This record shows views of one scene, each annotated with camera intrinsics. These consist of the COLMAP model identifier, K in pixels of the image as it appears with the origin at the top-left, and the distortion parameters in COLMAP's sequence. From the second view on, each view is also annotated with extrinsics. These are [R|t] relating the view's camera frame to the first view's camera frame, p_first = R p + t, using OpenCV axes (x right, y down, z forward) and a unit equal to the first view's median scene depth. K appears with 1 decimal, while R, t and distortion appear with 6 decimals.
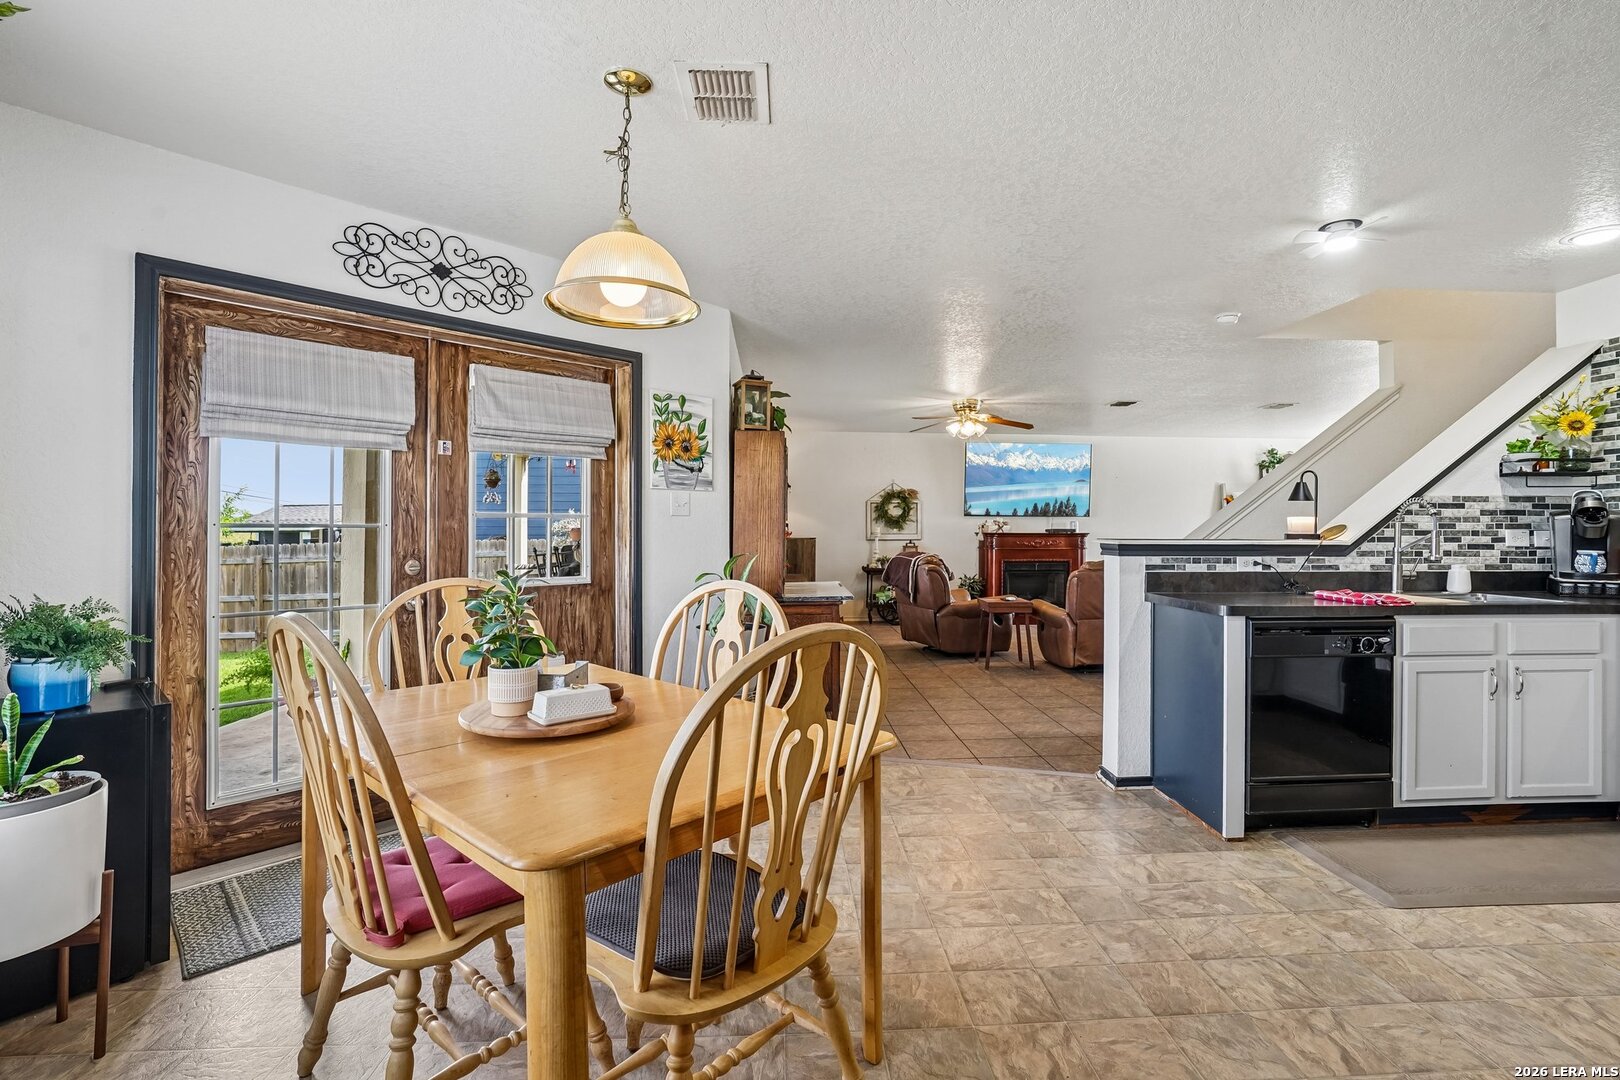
lens RADIAL K [[739.5, 0, 813.7], [0, 739.5, 530.1], [0, 0, 1]] dist [-0.025349, 0.000406]
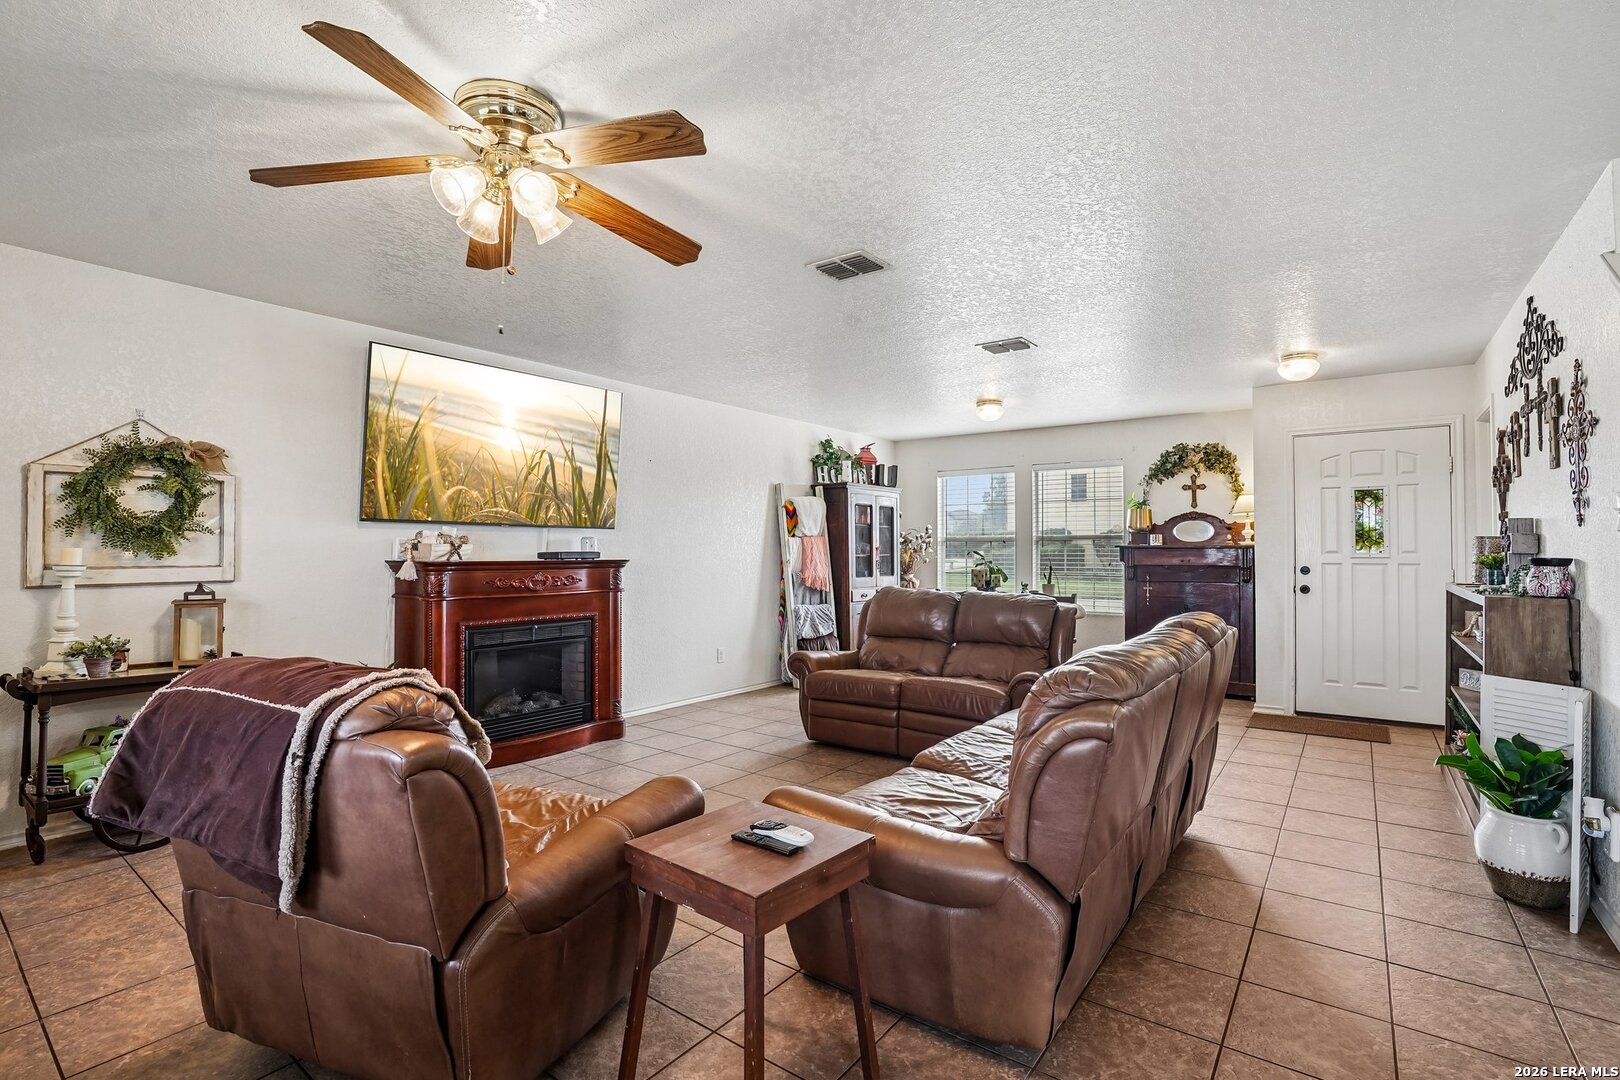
lens RADIAL K [[739.5, 0, 813.7], [0, 739.5, 530.1], [0, 0, 1]] dist [-0.025349, 0.000406]
pose [[0.636555, 0.018751, 0.771003, 0.051993], [0.001540, 0.999672, -0.025583, -0.003370], [-0.771229, 0.017472, 0.636318, 0.577350]]
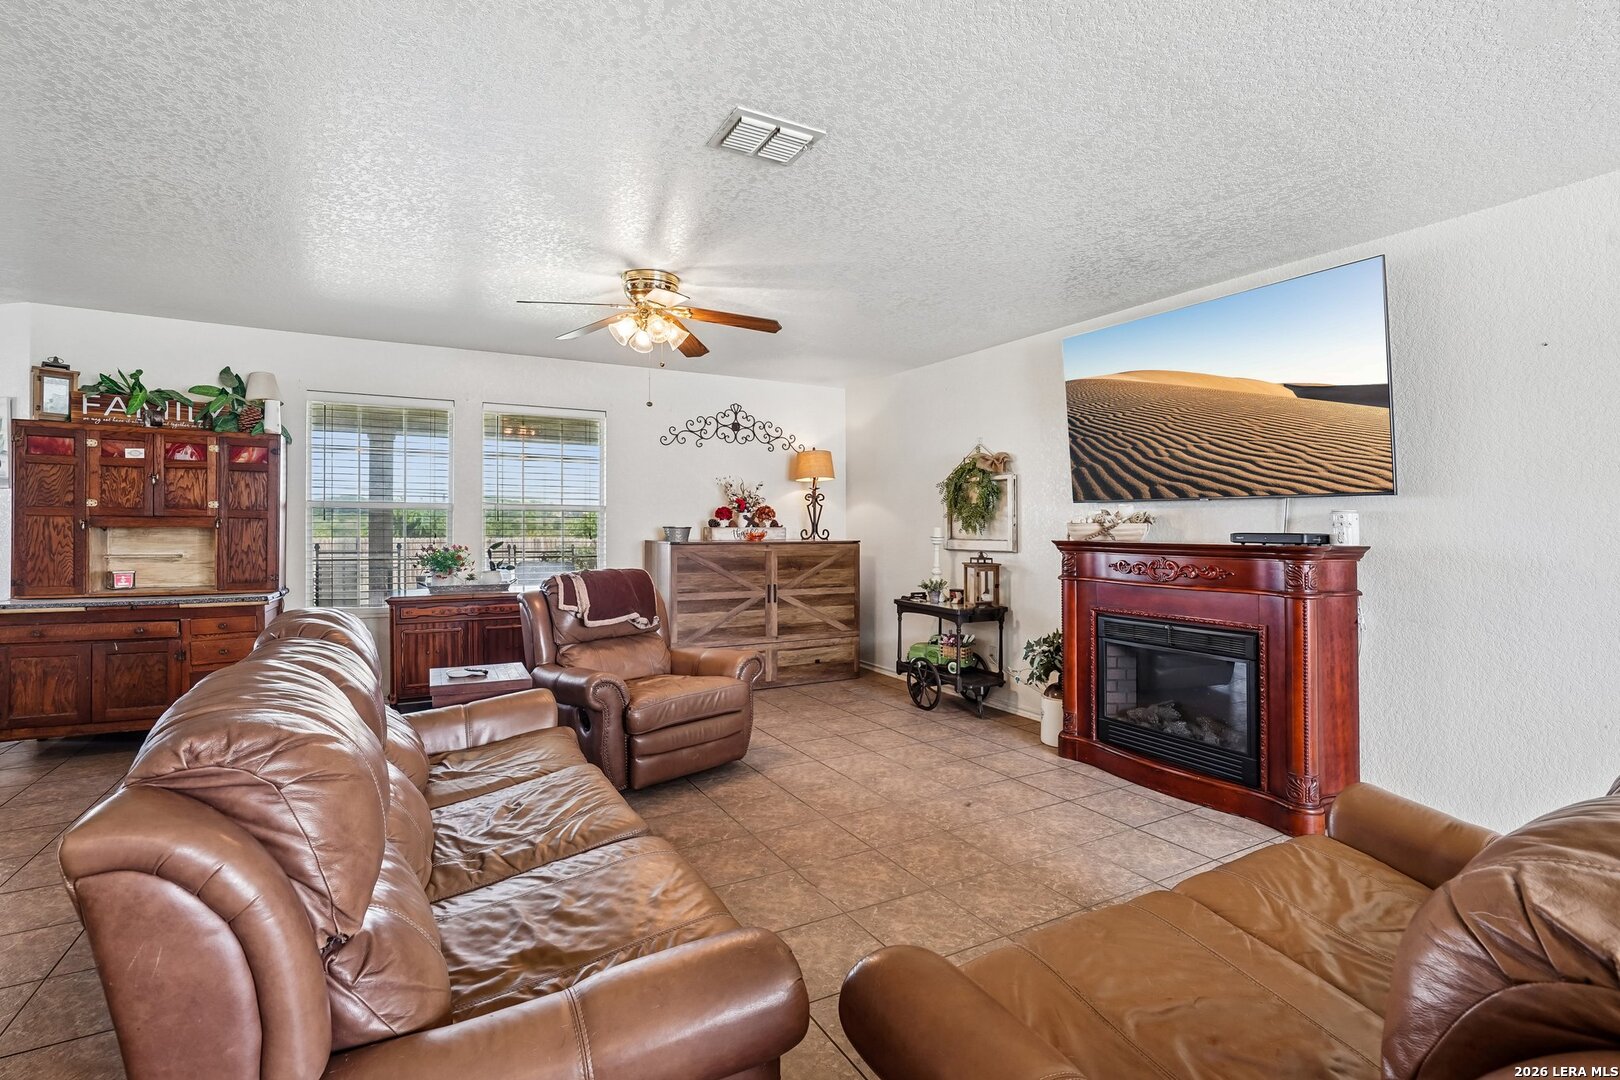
lens RADIAL K [[739.5, 0, 813.7], [0, 739.5, 530.1], [0, 0, 1]] dist [-0.025349, 0.000406]
pose [[0.456855, 0.002159, -0.889539, 0.558739], [0.000258, 0.999997, 0.002560, -0.003812], [0.889541, -0.001400, 0.456853, 0.688562]]
